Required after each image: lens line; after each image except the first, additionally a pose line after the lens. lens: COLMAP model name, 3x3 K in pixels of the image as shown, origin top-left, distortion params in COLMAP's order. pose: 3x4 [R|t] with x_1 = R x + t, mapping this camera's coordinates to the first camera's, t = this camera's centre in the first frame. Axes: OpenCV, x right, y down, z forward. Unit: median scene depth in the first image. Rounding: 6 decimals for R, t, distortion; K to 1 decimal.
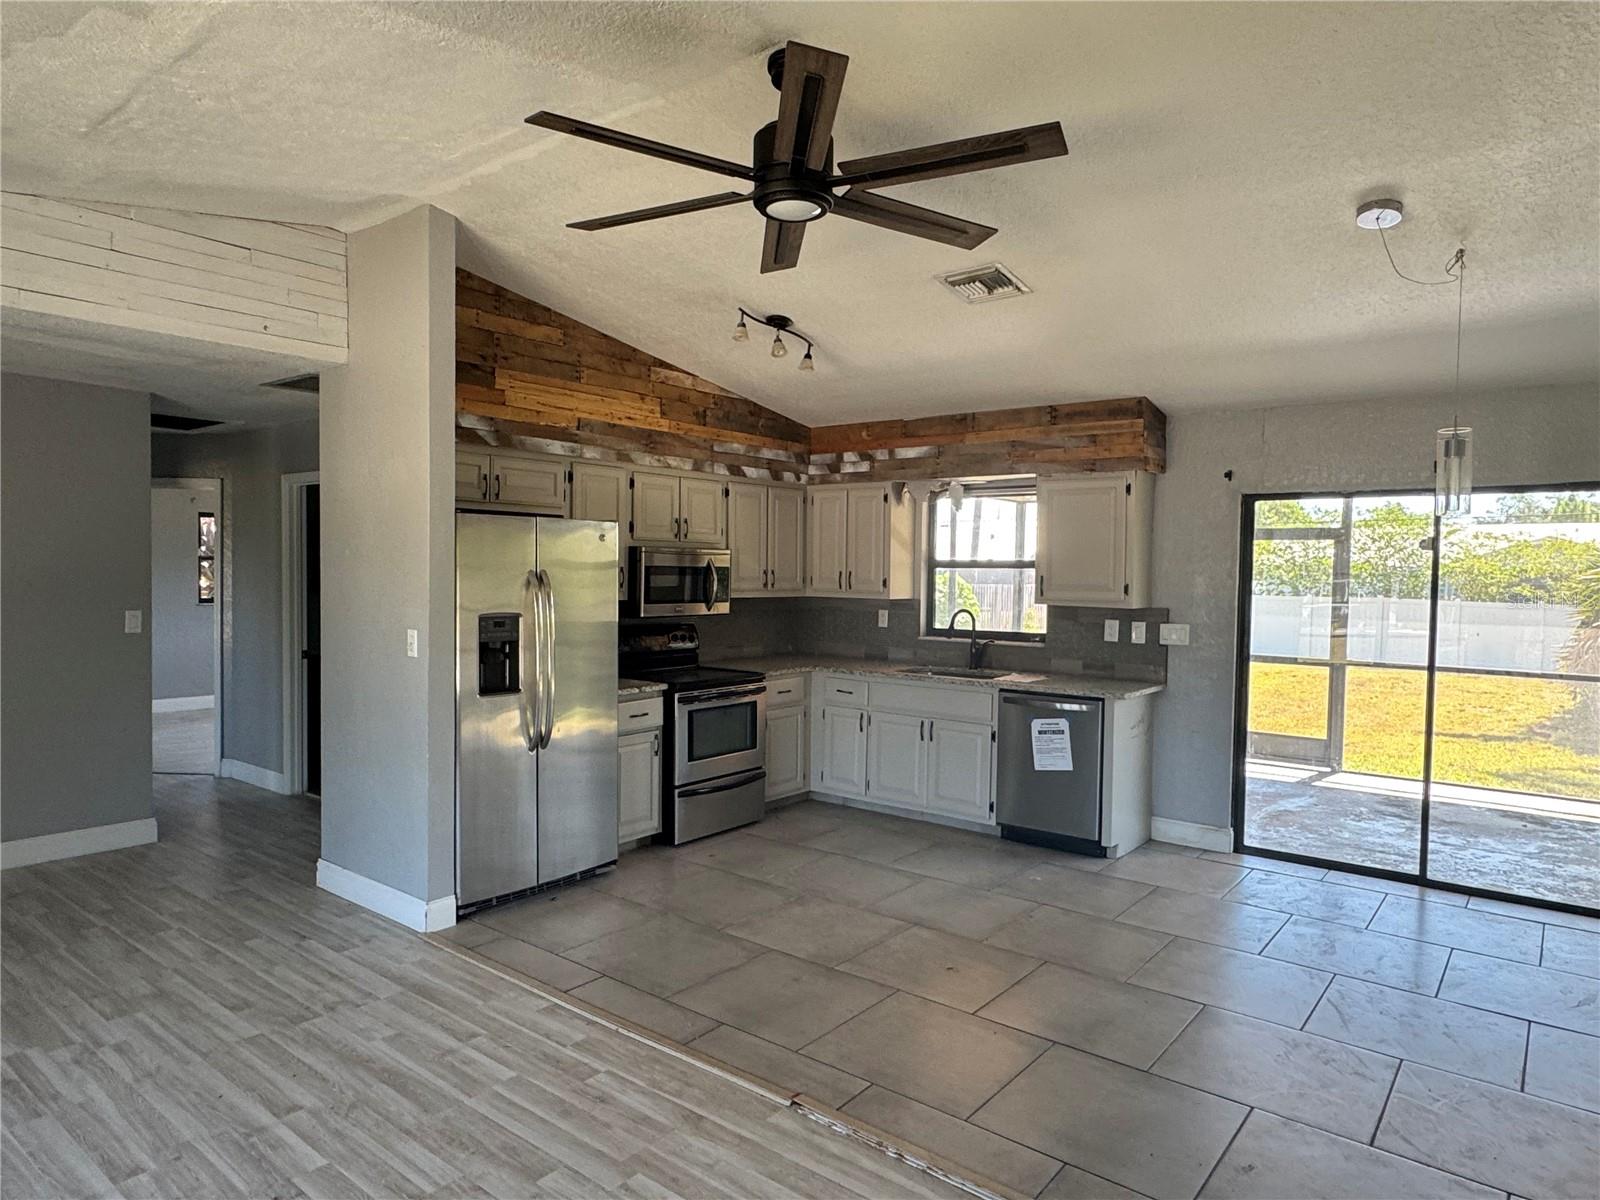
lens RADIAL K [[985.4, 0, 803.0], [0, 985.4, 599.1], [0, 0, 1]] dist [-0.001052, 0.004373]
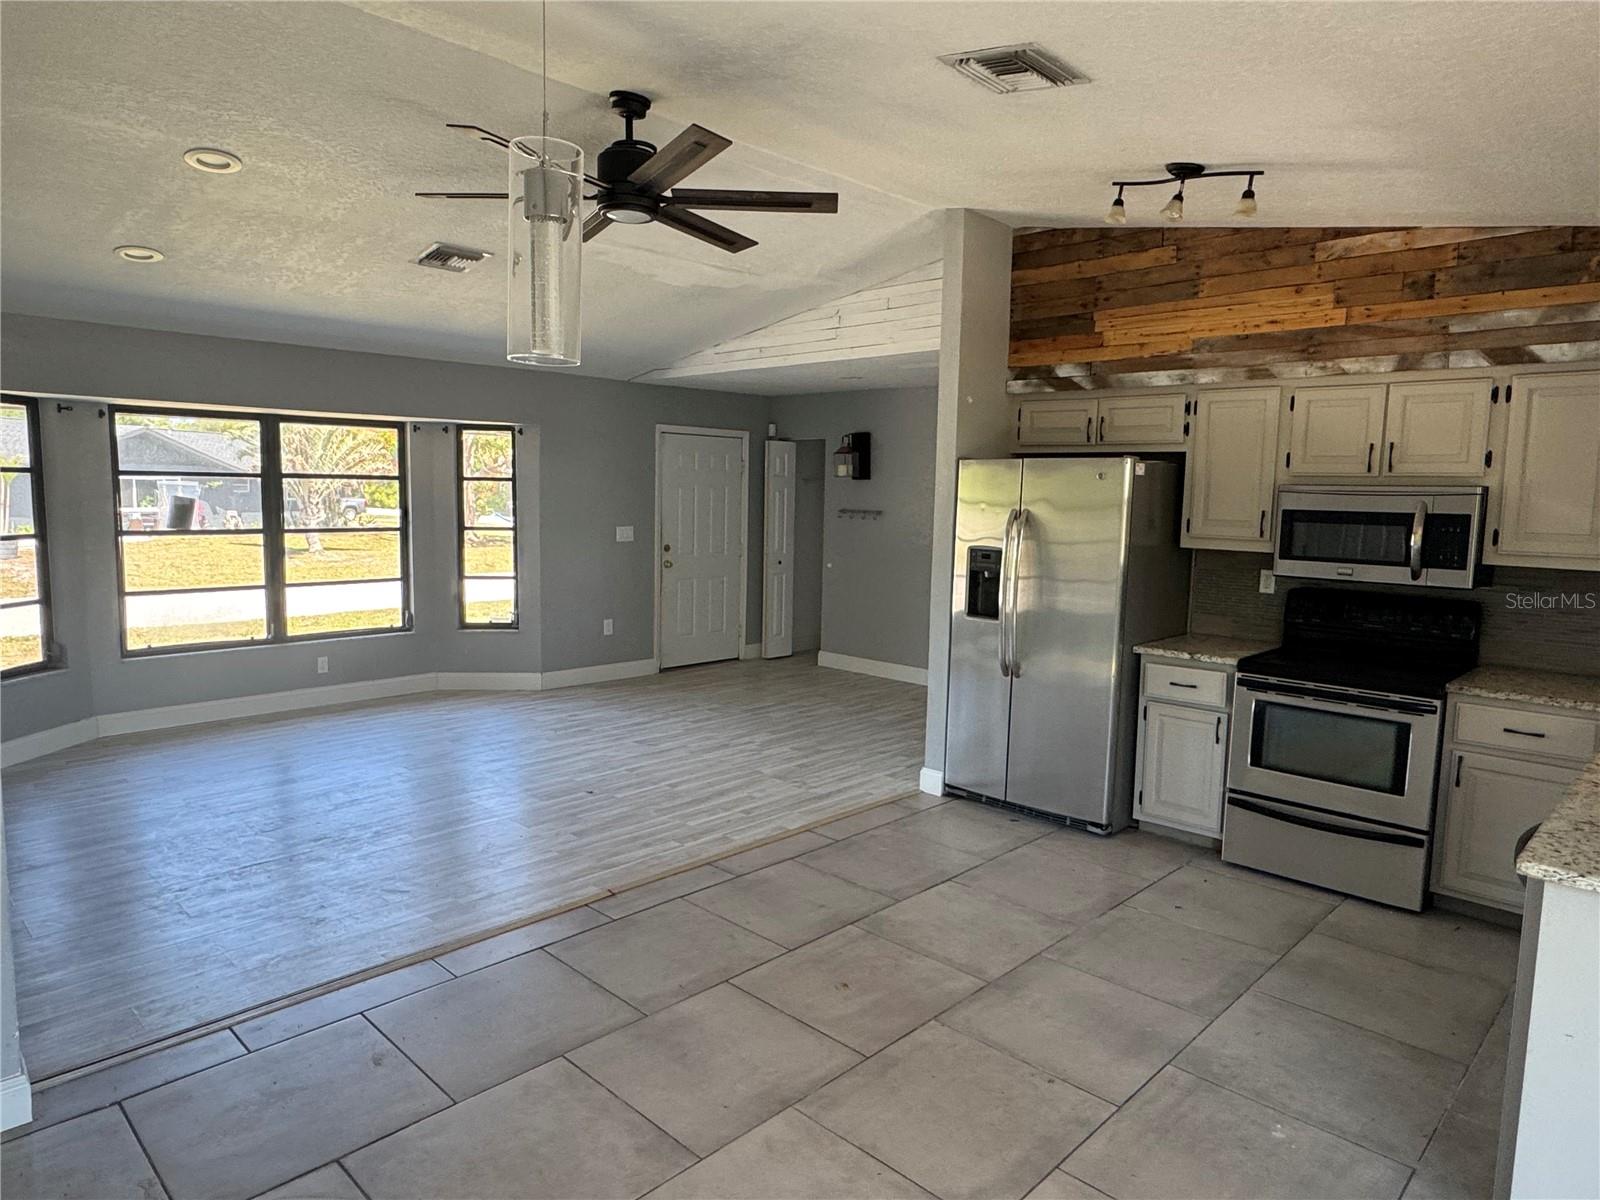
lens RADIAL K [[985.4, 0, 808.4], [0, 985.4, 594.5], [0, 0, 1]] dist [-0.001052, 0.004373]
pose [[-0.093688, 0.088055, -0.991700, 0.758240], [-0.052733, 0.994244, 0.093263, -0.023390], [0.994204, 0.061033, -0.088505, 0.816636]]
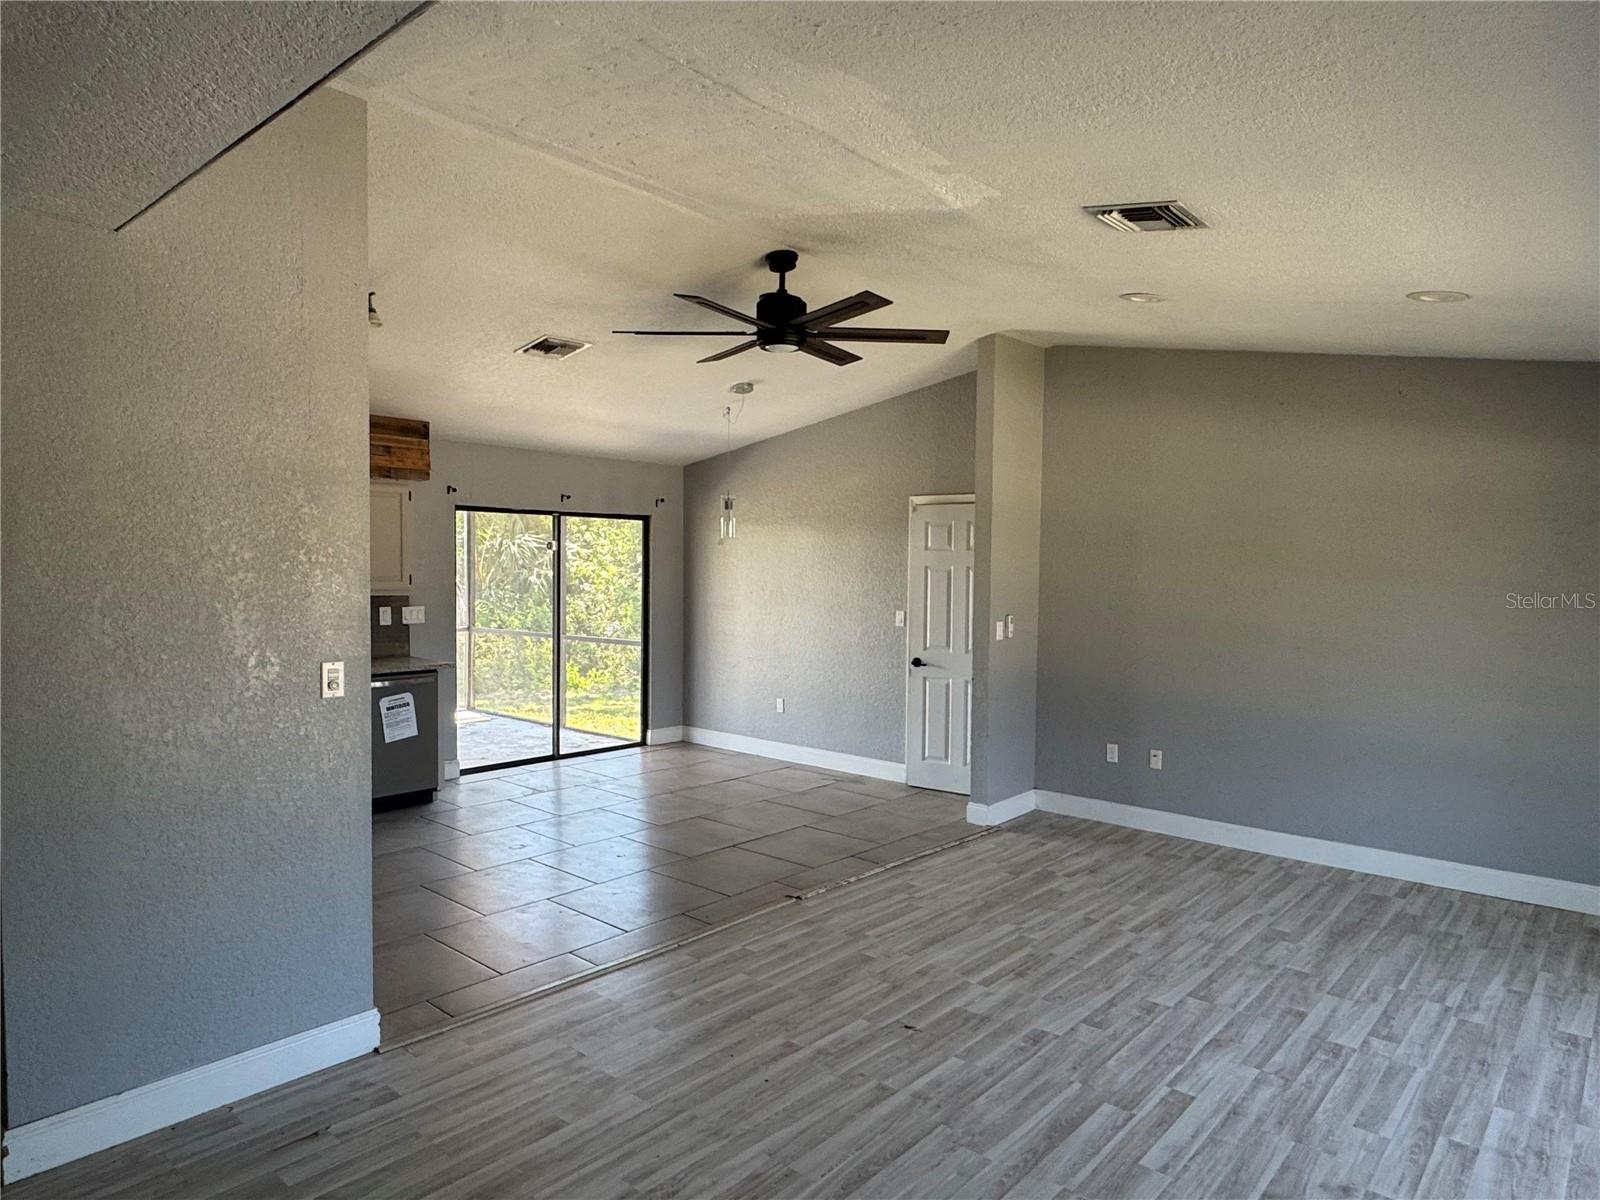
lens RADIAL K [[985.4, 0, 792.6], [0, 985.4, 605.2], [0, 0, 1]] dist [-0.001052, 0.004373]
pose [[0.057151, -0.053854, 0.996912, -0.958819], [0.021882, 0.998372, 0.052678, -0.036199], [-0.998126, 0.018804, 0.058237, 0.534183]]
